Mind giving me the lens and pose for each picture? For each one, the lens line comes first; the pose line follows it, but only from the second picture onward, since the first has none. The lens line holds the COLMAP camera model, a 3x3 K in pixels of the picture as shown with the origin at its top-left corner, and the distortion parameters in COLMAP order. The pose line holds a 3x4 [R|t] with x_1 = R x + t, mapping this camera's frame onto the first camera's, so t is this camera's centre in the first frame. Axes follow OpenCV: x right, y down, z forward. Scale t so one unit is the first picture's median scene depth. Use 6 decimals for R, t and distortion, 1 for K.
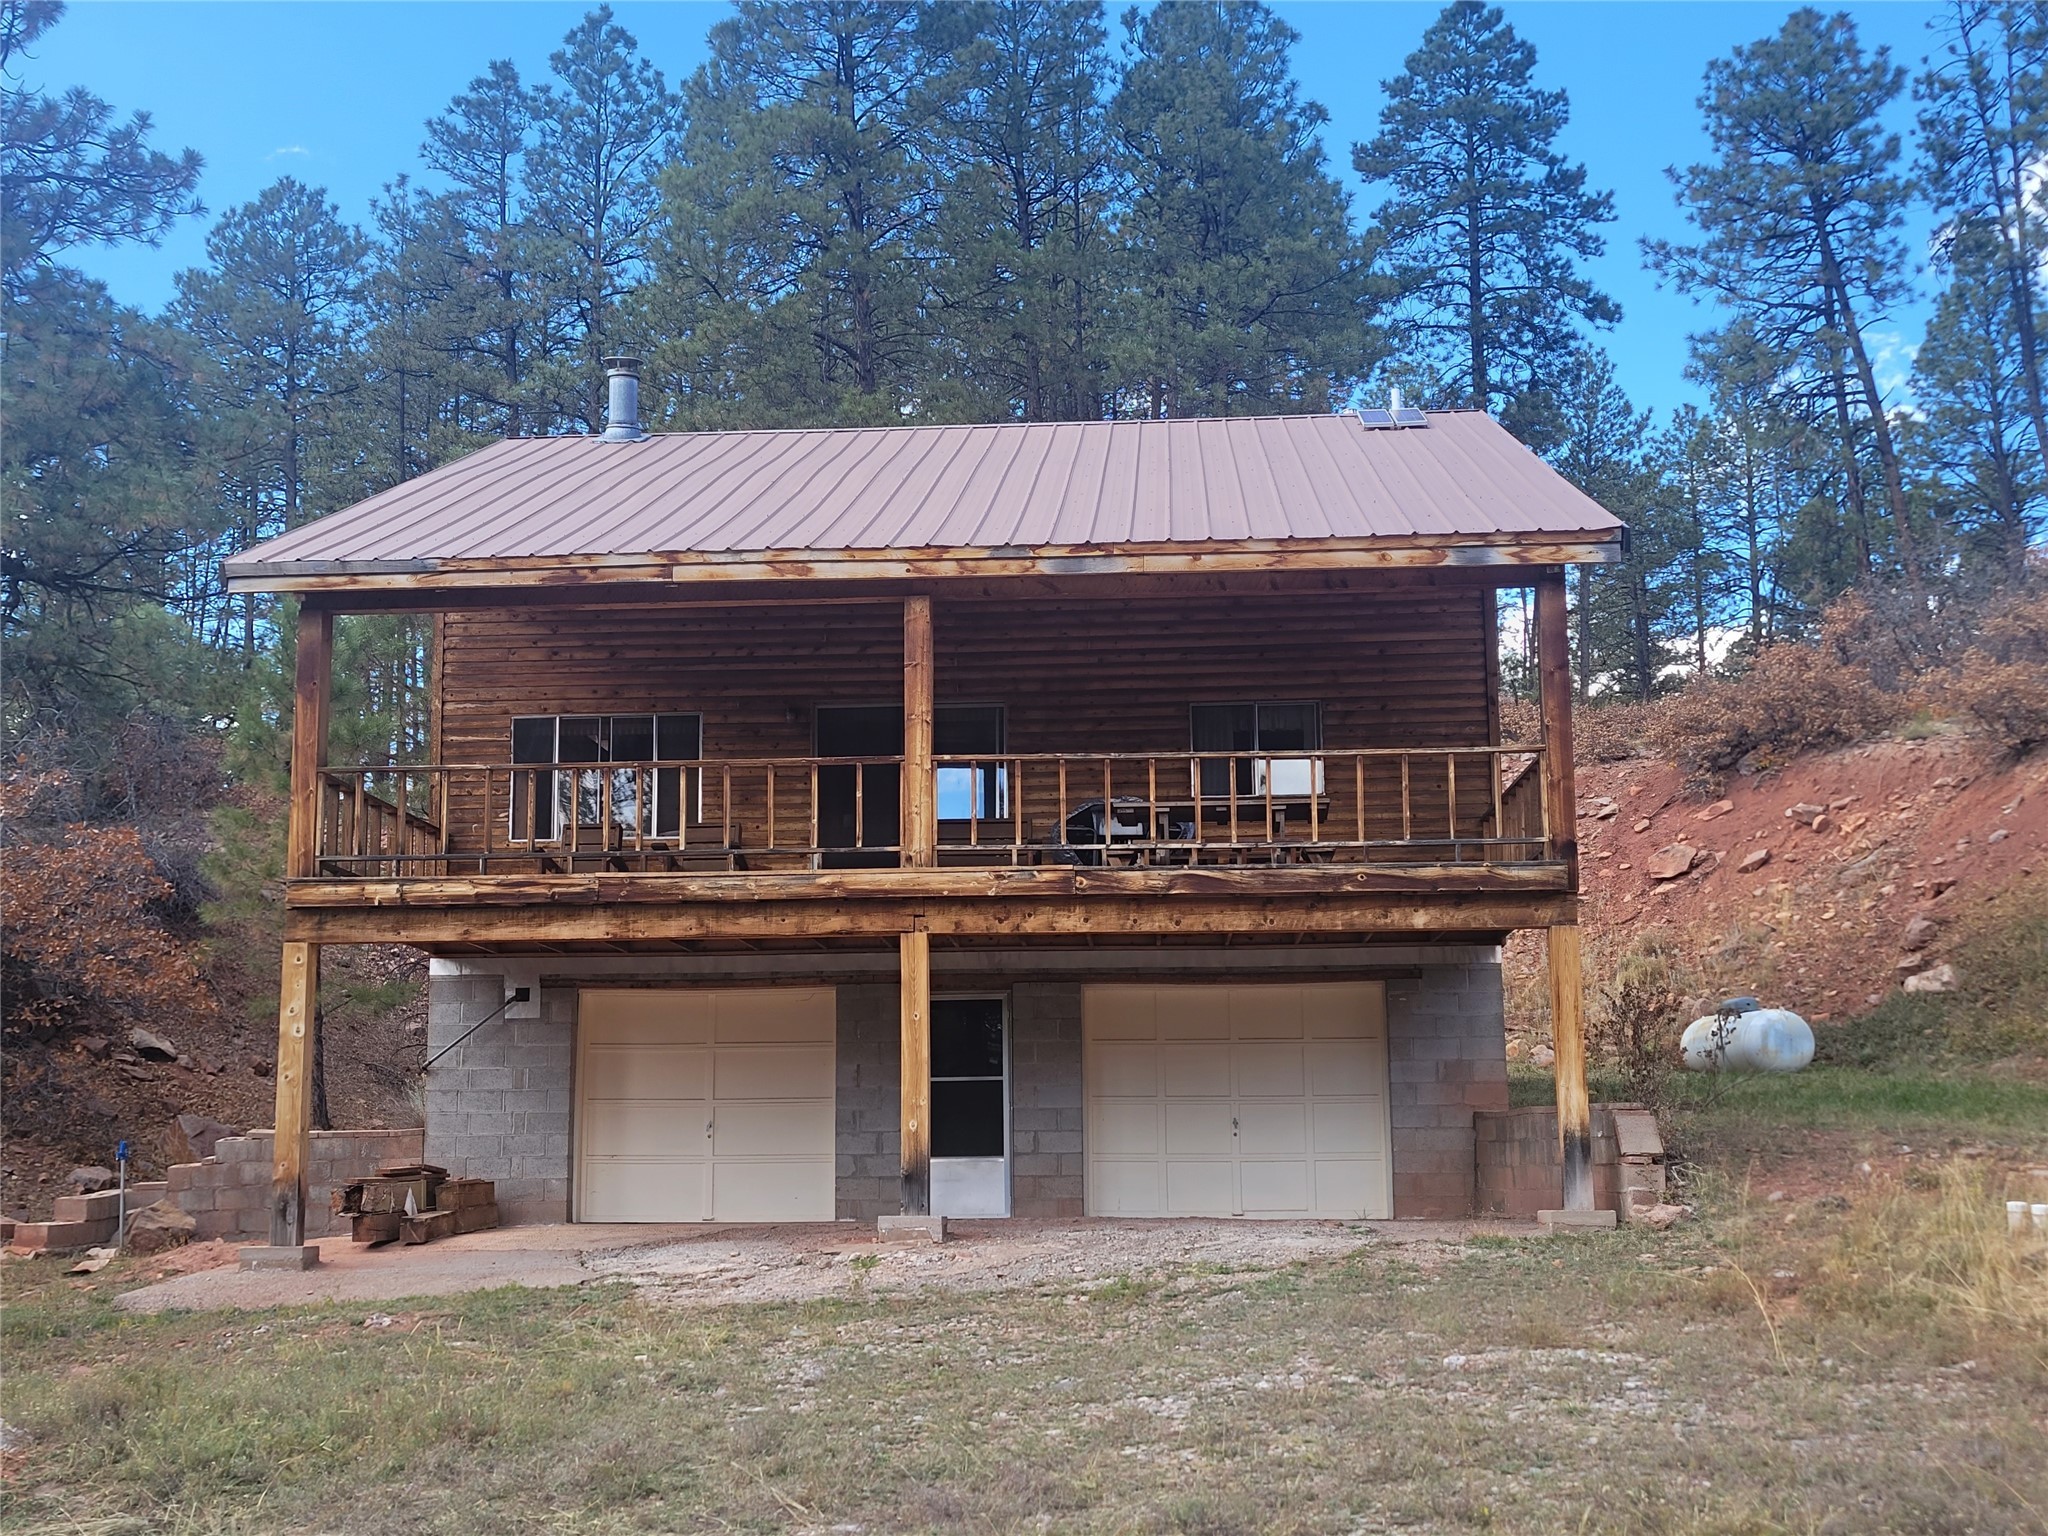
lens RADIAL K [[2378.9, 0, 1024.0], [0, 2378.9, 768.0], [0, 0, 1]] dist [0.063990, -0.011764]
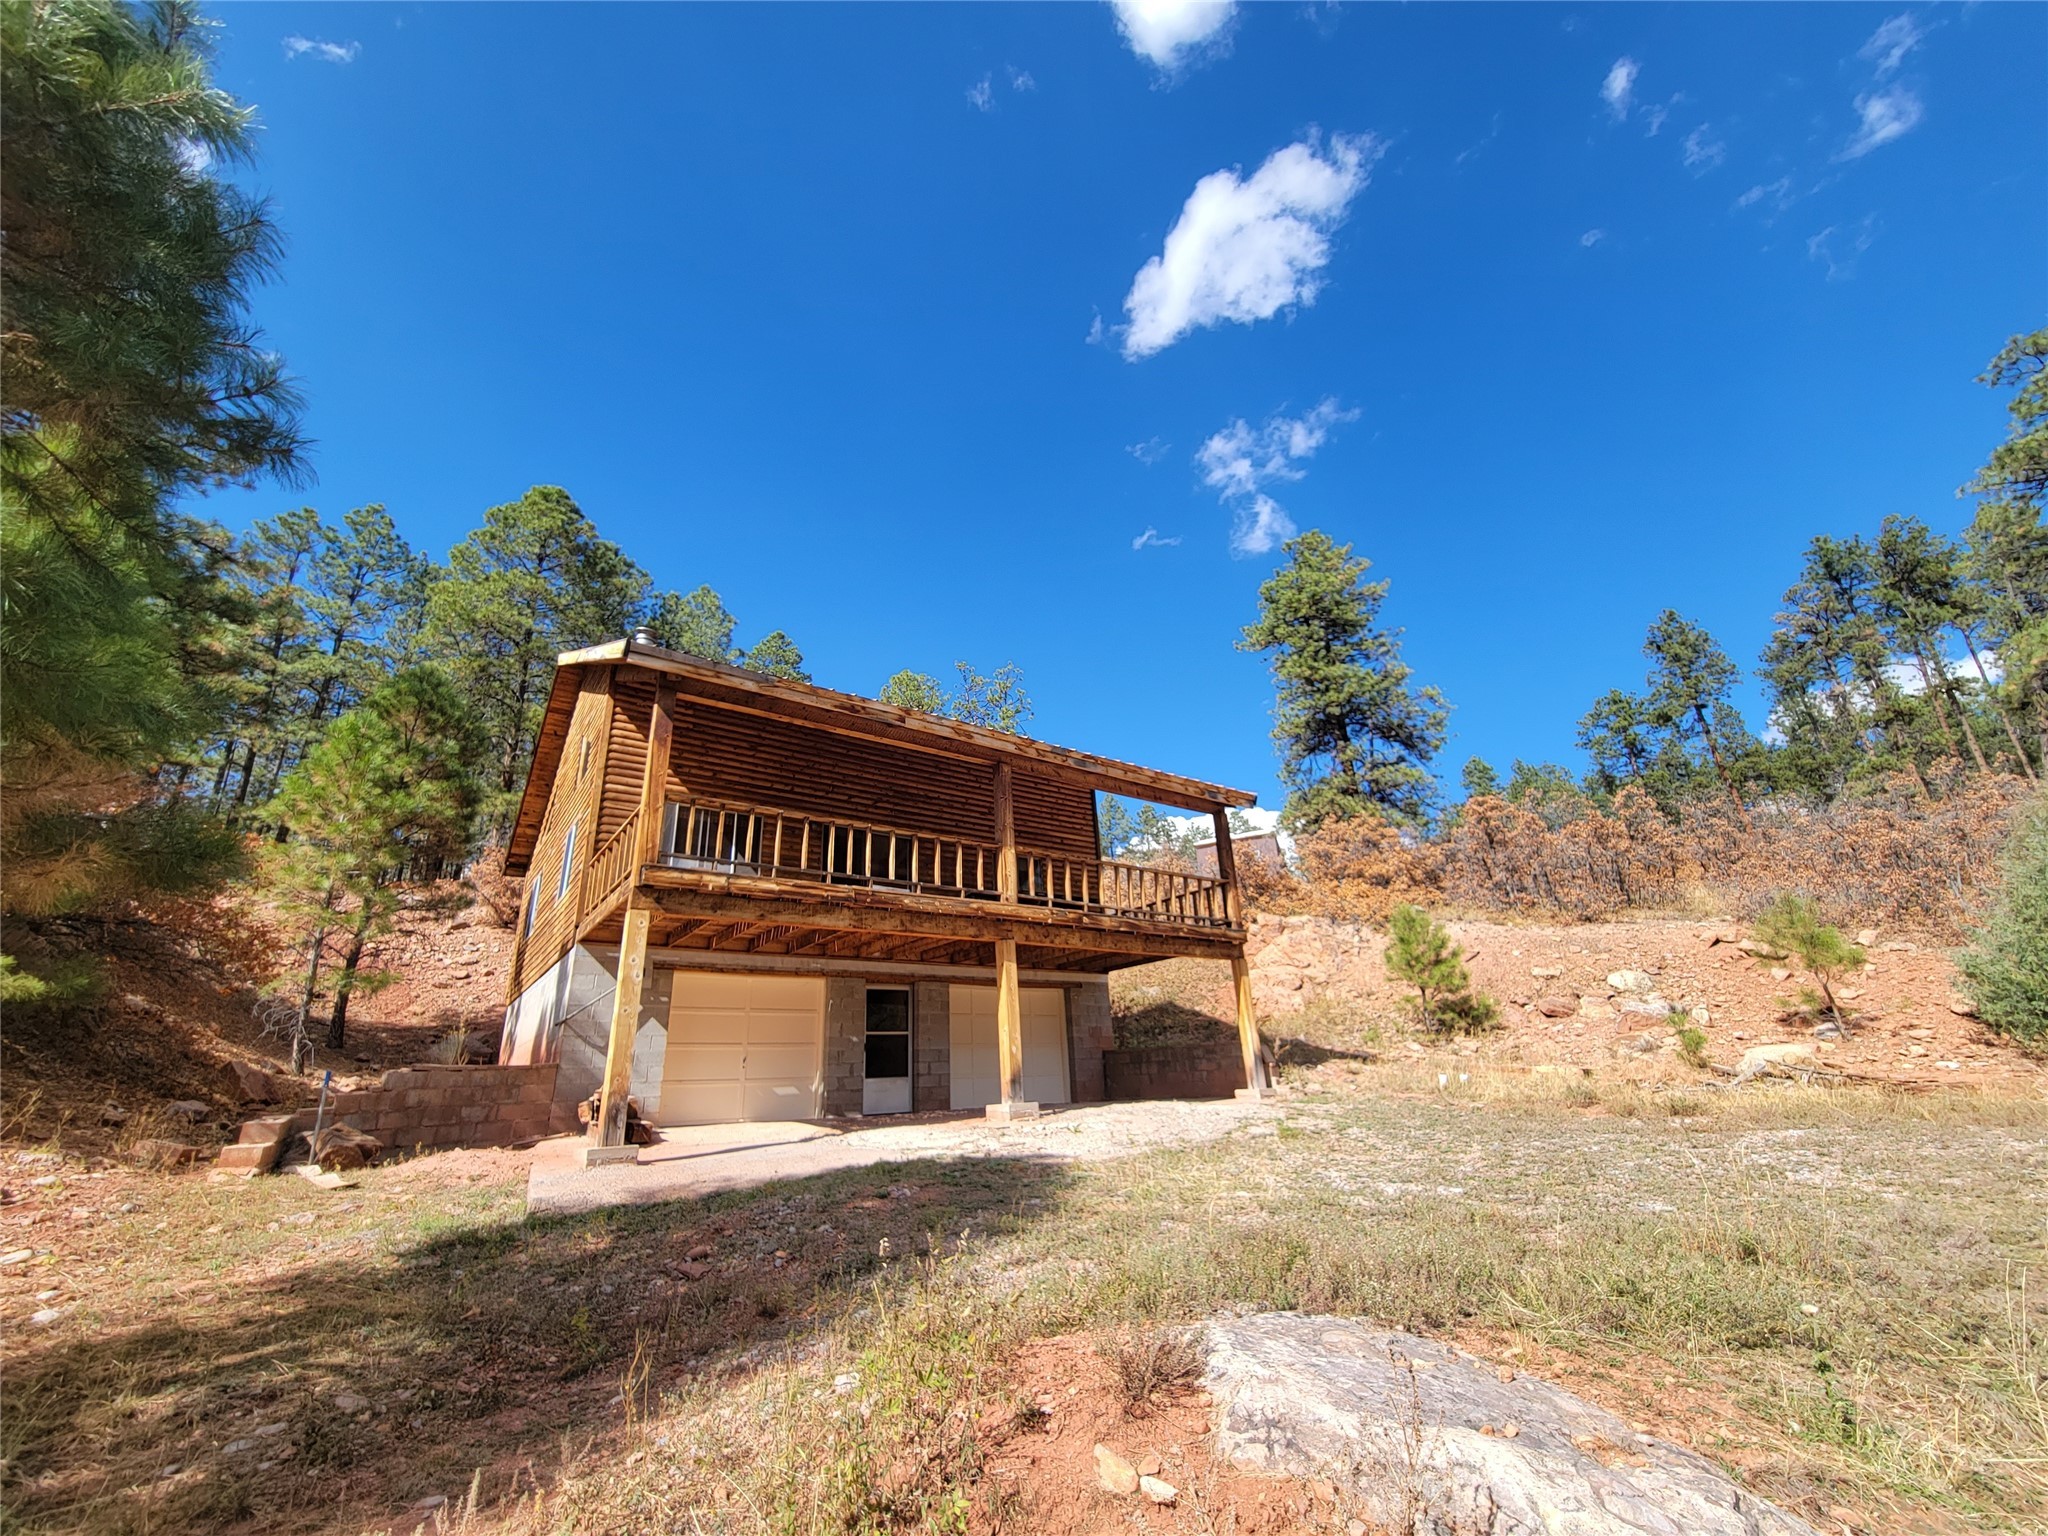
lens RADIAL K [[831.5, 0, 1035.8], [0, 831.5, 763.6], [0, 0, 1]] dist [-0.000190, -0.000165]
pose [[0.761860, 0.213147, 0.611668, -0.392920], [-0.071316, 0.966170, -0.247851, 0.083234], [-0.643804, 0.145206, 0.751287, 0.426545]]
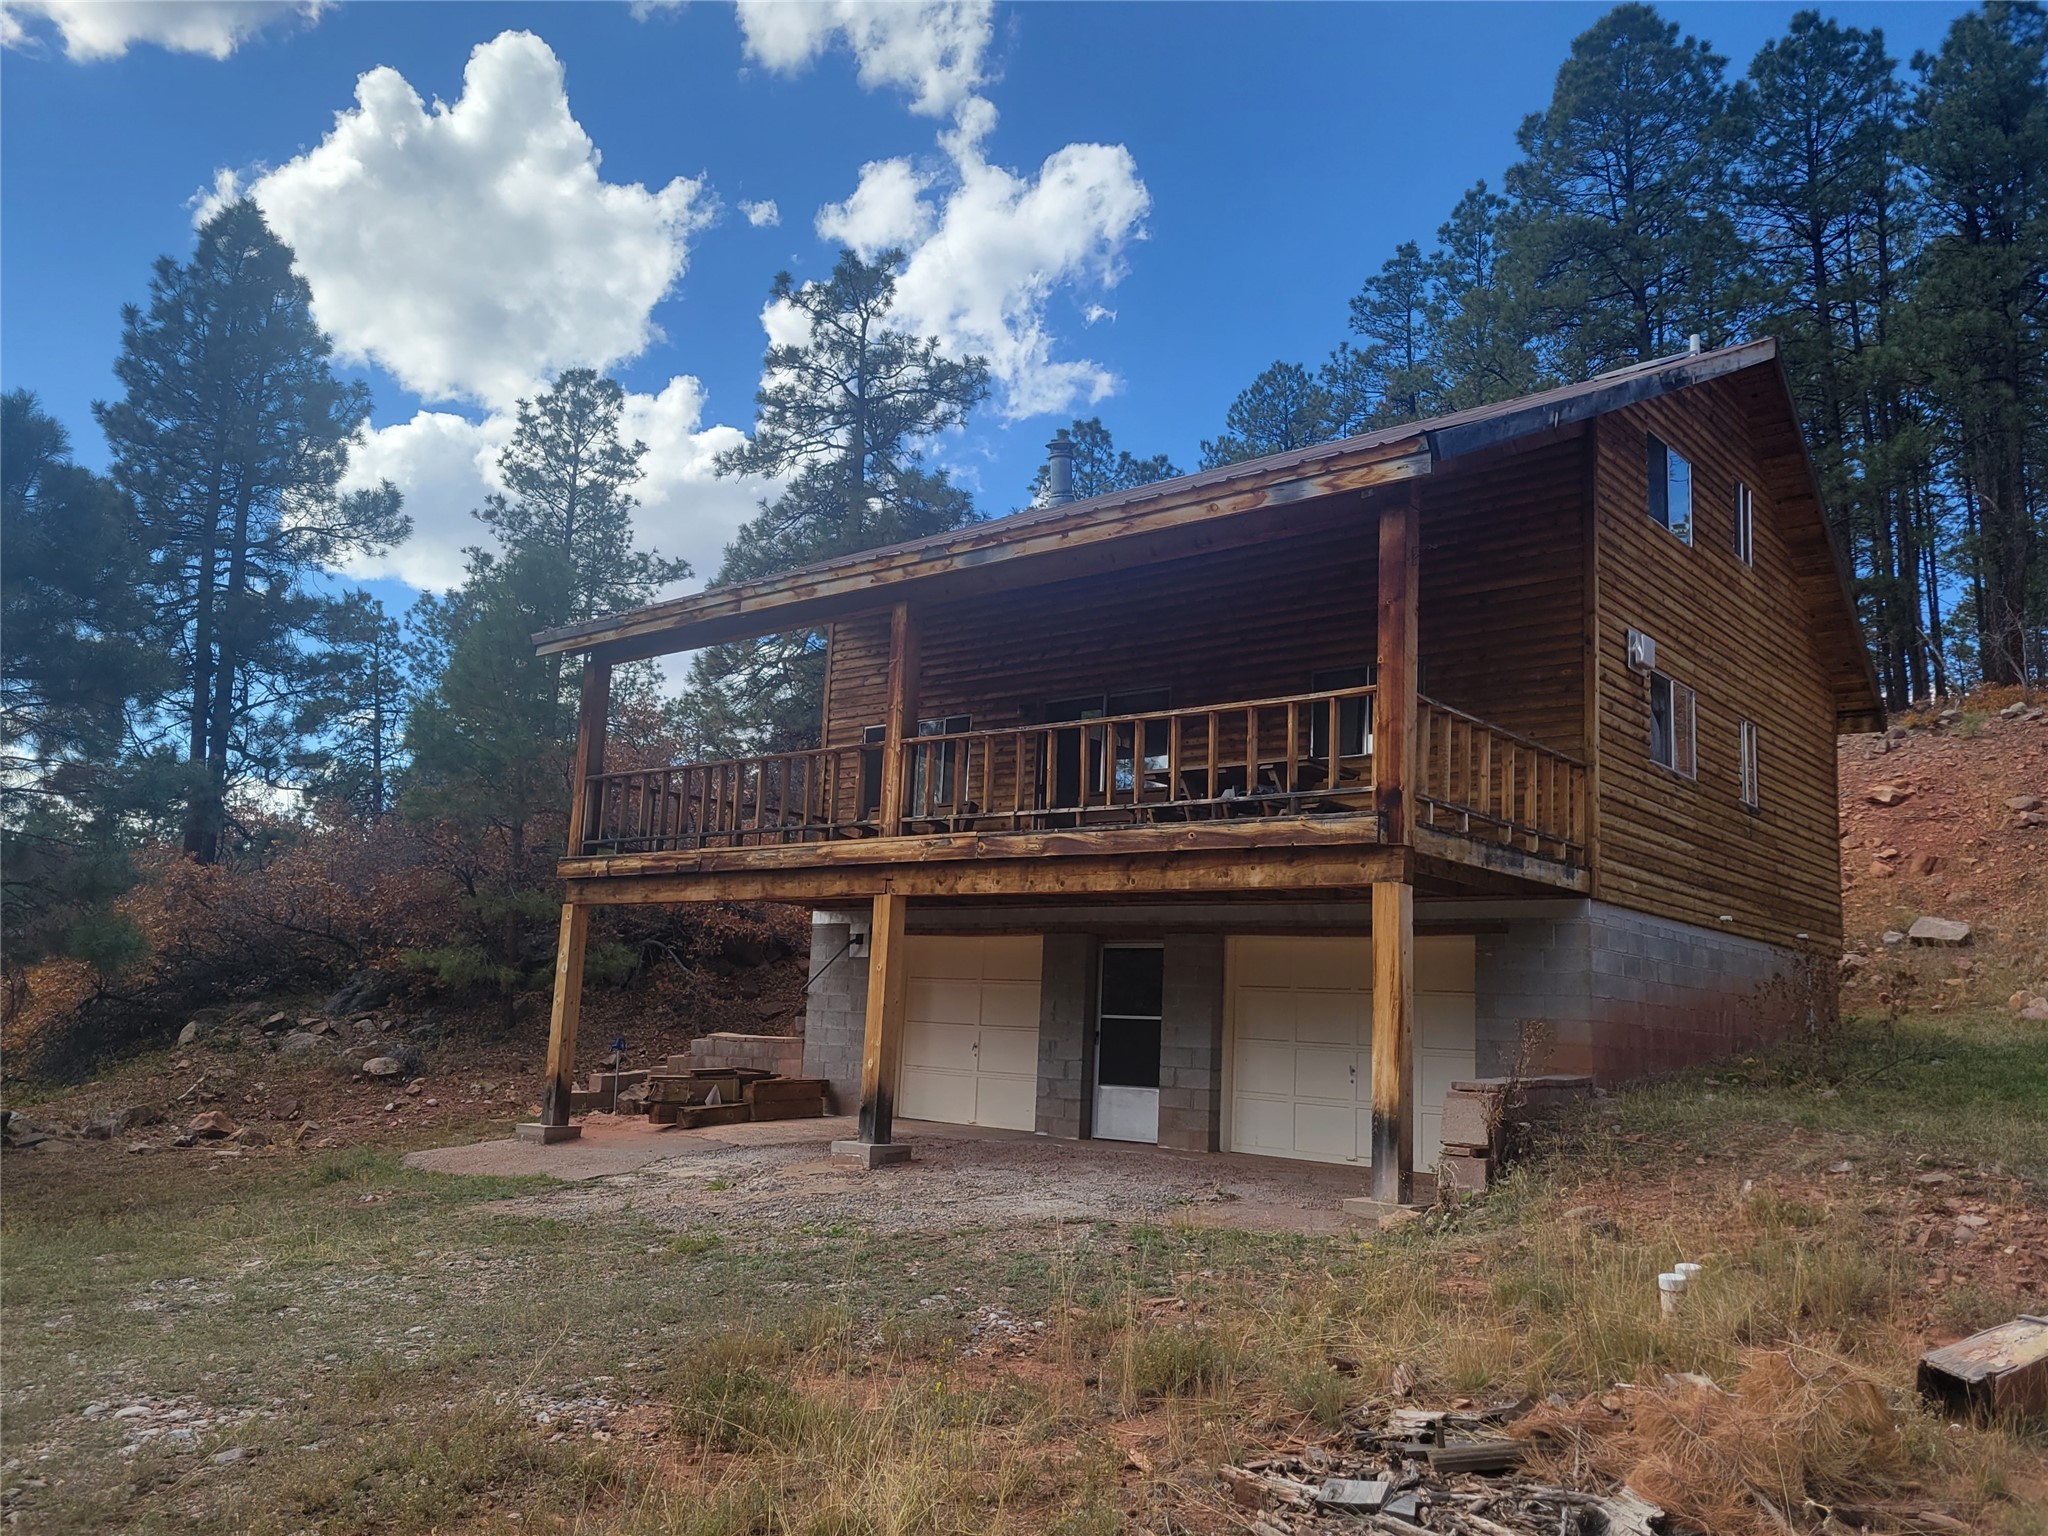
lens RADIAL K [[1594.7, 0, 1044.0], [0, 1594.7, 762.2], [0, 0, 1]] dist [0.075055, -0.051659]
pose [[0.803848, -0.055302, -0.592258, 0.416048], [0.054702, 0.998322, -0.018973, 0.021284], [0.592314, -0.017147, 0.805525, 0.372325]]
